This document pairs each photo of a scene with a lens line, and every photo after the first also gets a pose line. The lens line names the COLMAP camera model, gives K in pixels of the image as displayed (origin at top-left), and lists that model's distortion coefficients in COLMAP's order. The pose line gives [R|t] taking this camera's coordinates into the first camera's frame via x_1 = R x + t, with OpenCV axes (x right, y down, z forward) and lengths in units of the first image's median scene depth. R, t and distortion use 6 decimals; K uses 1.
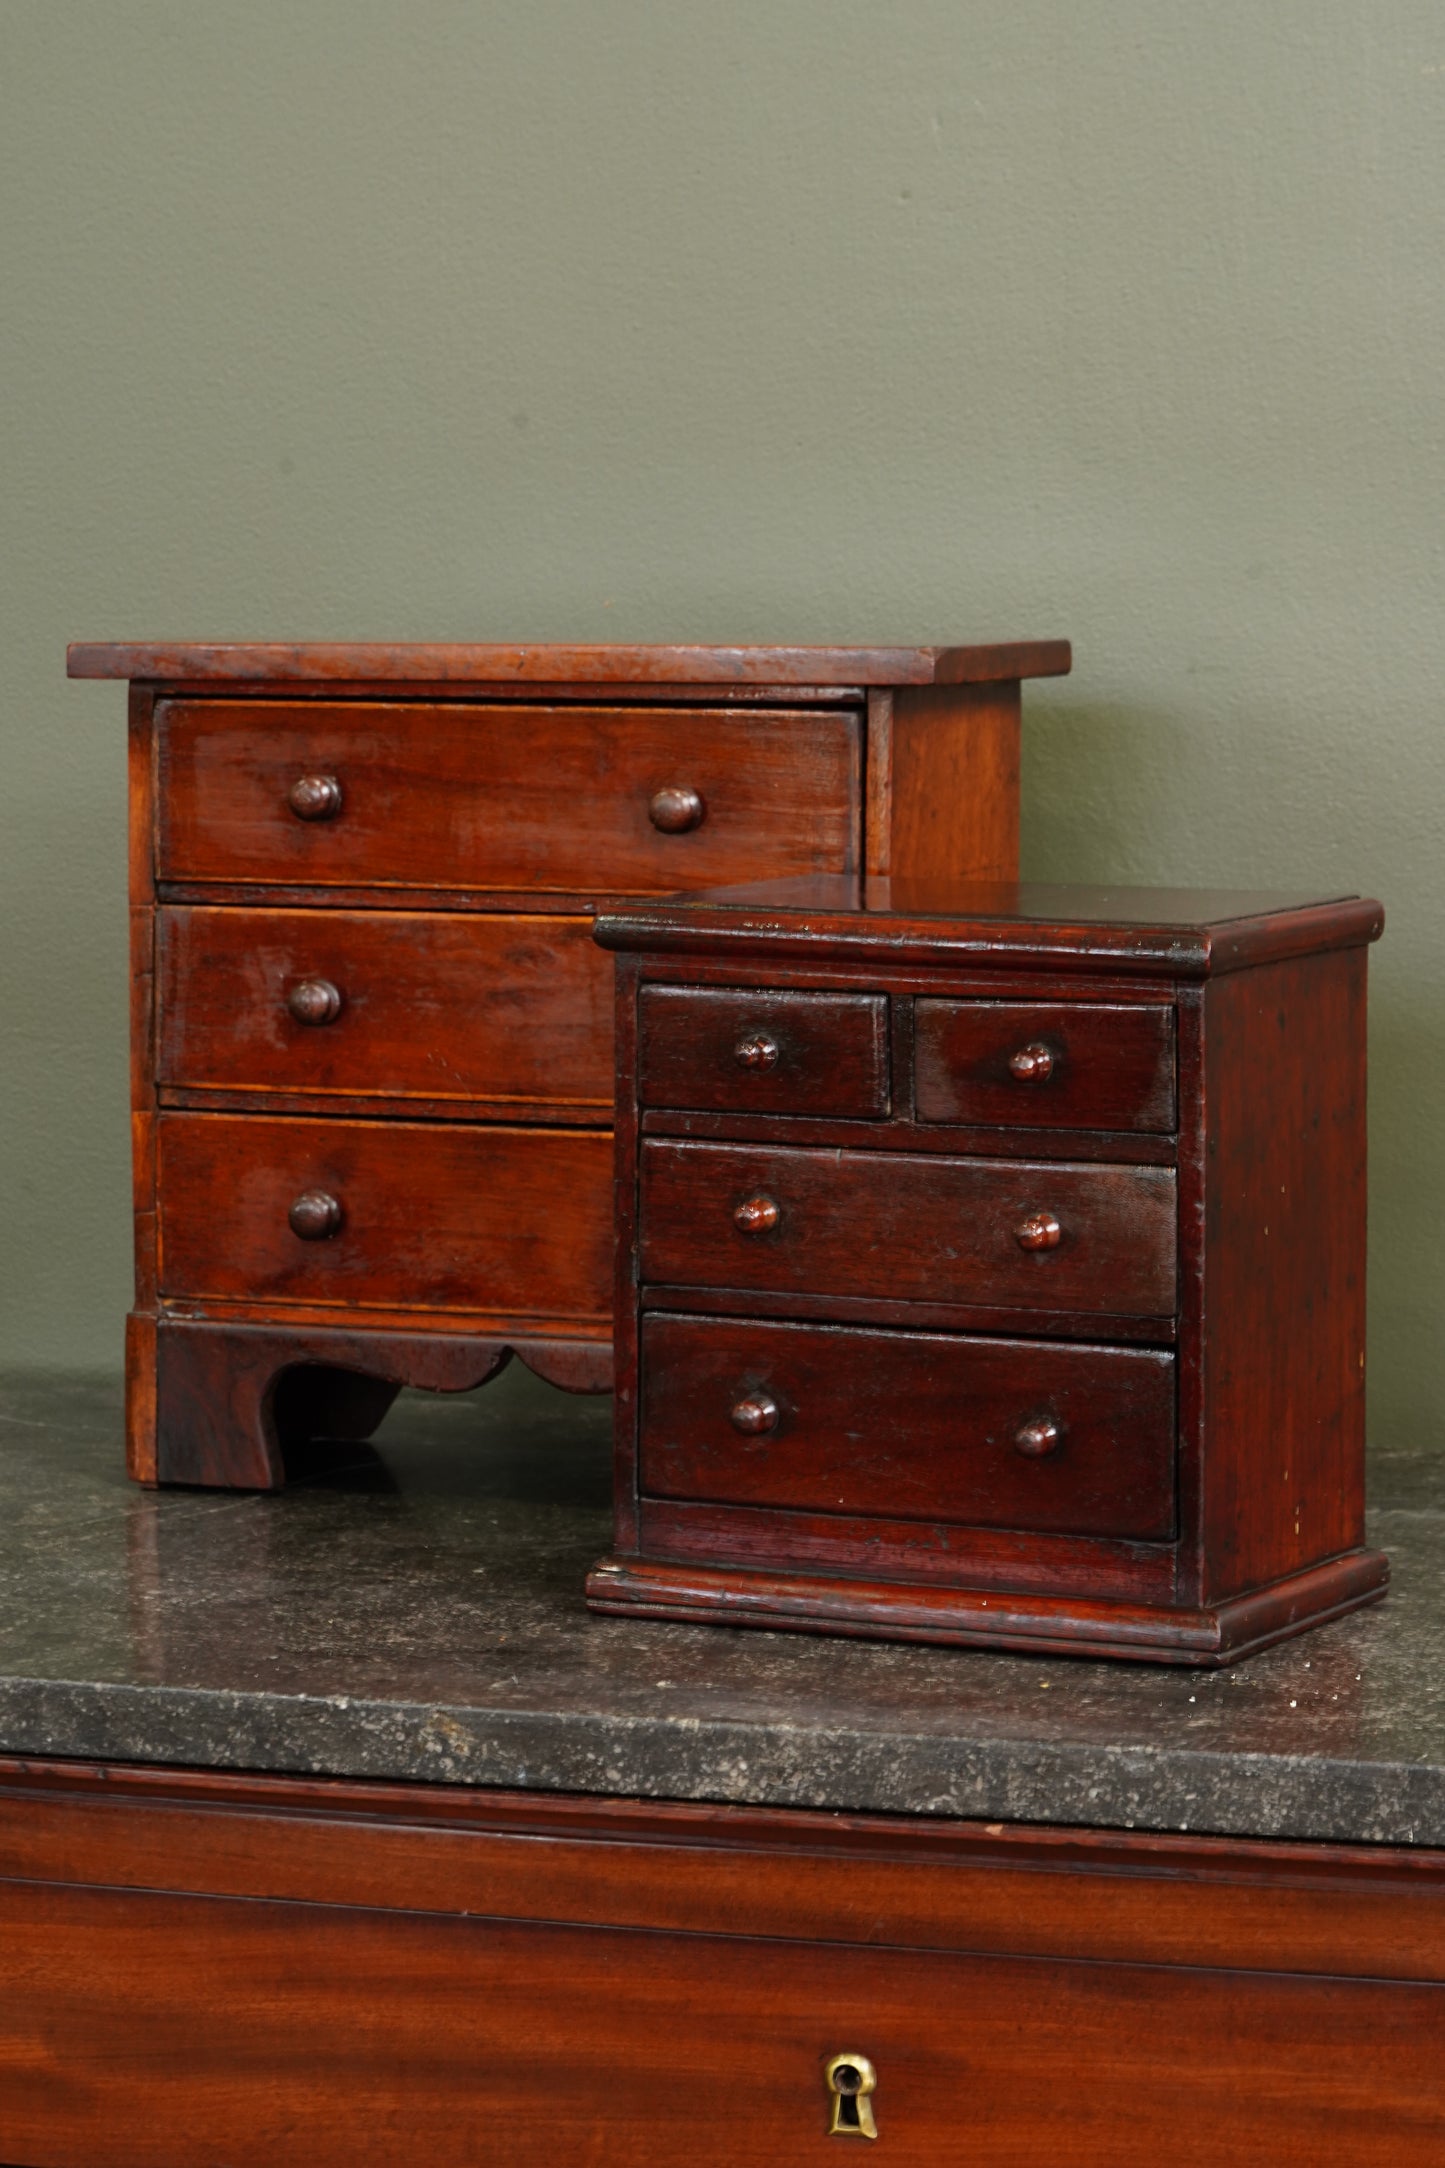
lens RADIAL K [[6320.0, 0, 726.2], [0, 6320.0, 1081.3], [0, 0, 1]] dist [-0.158214, 0.000000]
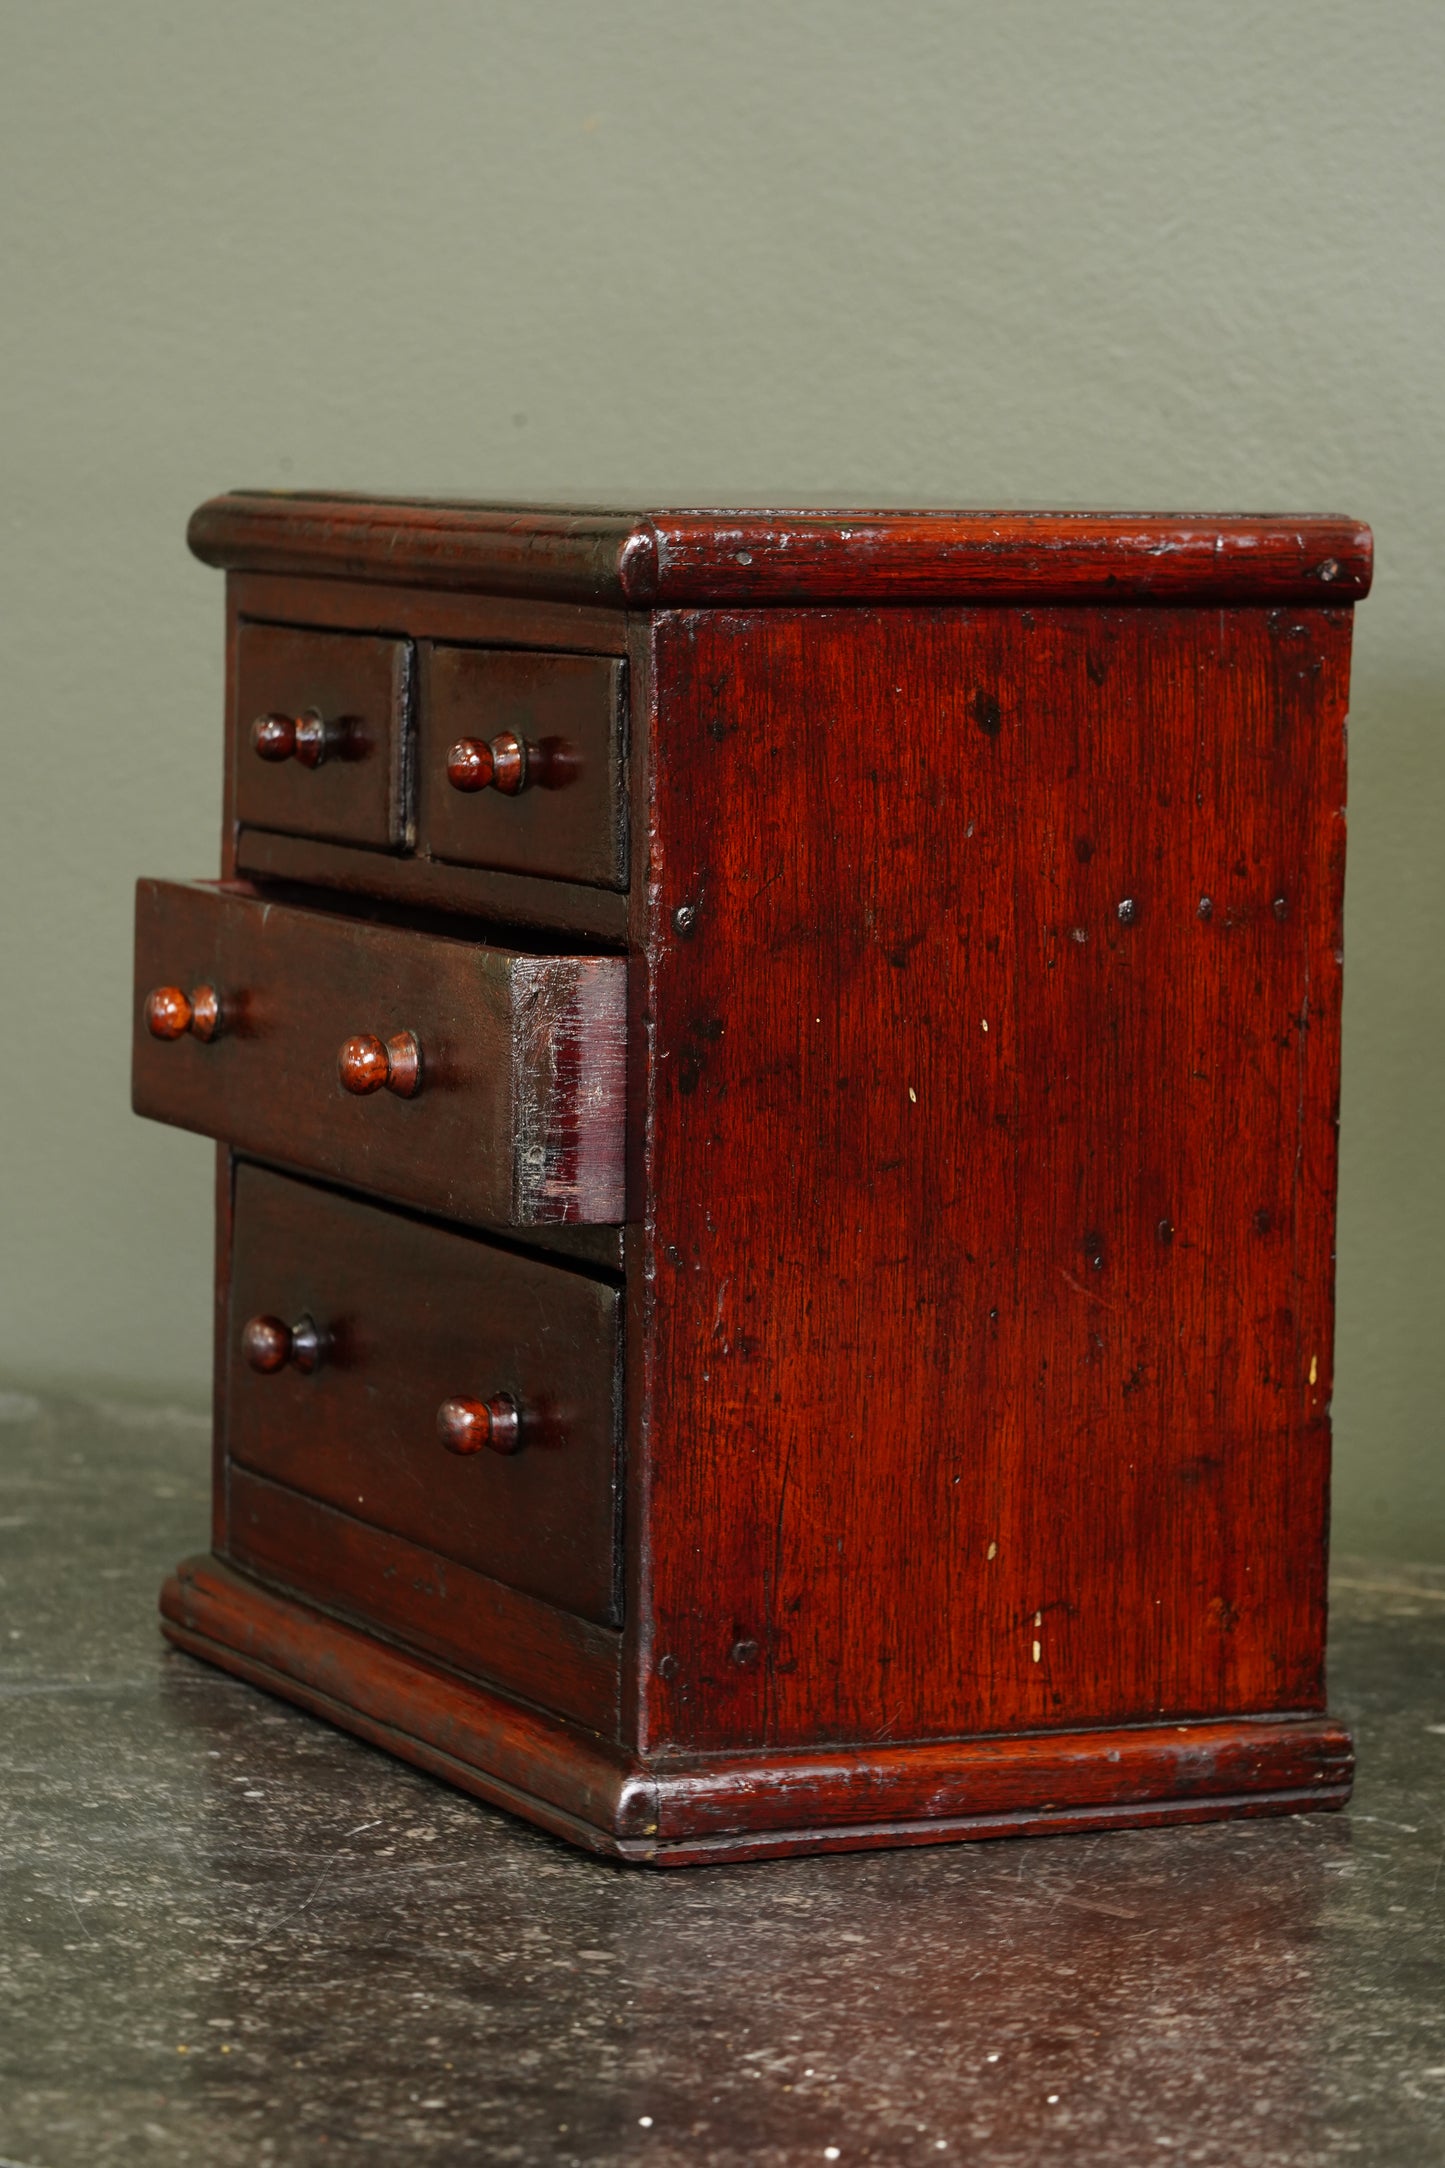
lens RADIAL K [[6320.0, 0, 704.3], [0, 6320.0, 1092.1], [0, 0, 1]] dist [-0.158214, 0.000000]
pose [[0.958749, 0.044807, -0.280701, 0.168650], [-0.045463, 0.998957, 0.004176, 0.014102], [0.280596, 0.008758, 0.959786, 0.434422]]
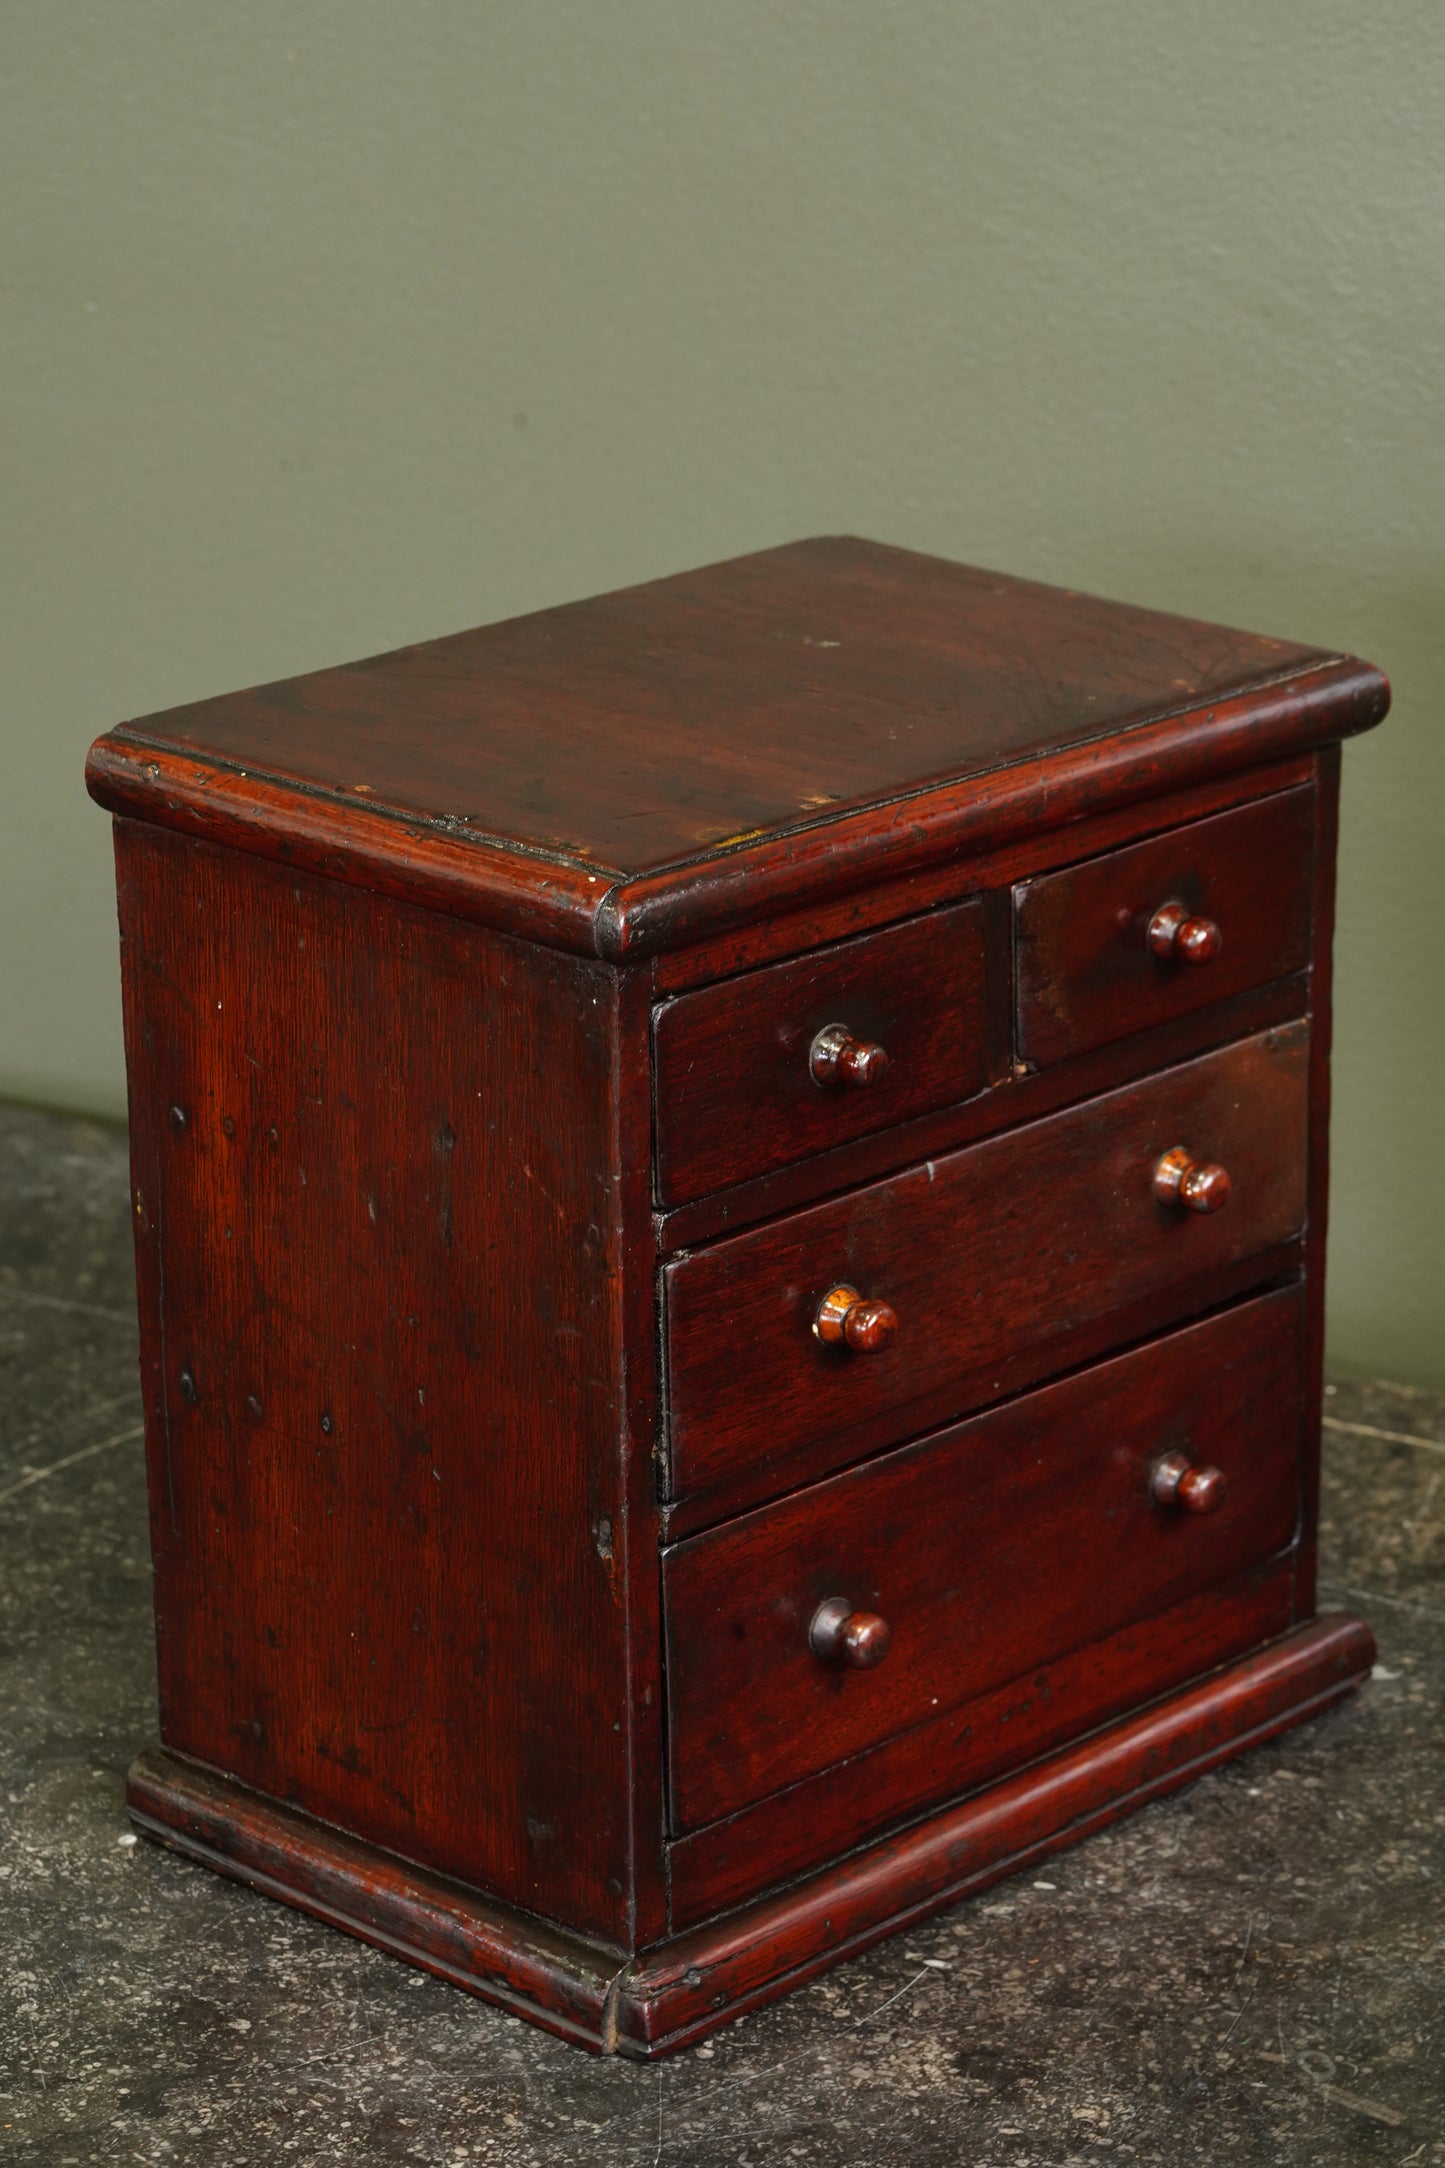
lens RADIAL K [[6320.0, 0, 720.3], [0, 6320.0, 1085.9], [0, 0, 1]] dist [-0.158214, 0.000000]
pose [[0.975479, 0.064192, -0.210523, 0.122771], [-0.007594, 0.965769, 0.259292, -0.132248], [0.219962, -0.251335, 0.942575, 0.412954]]
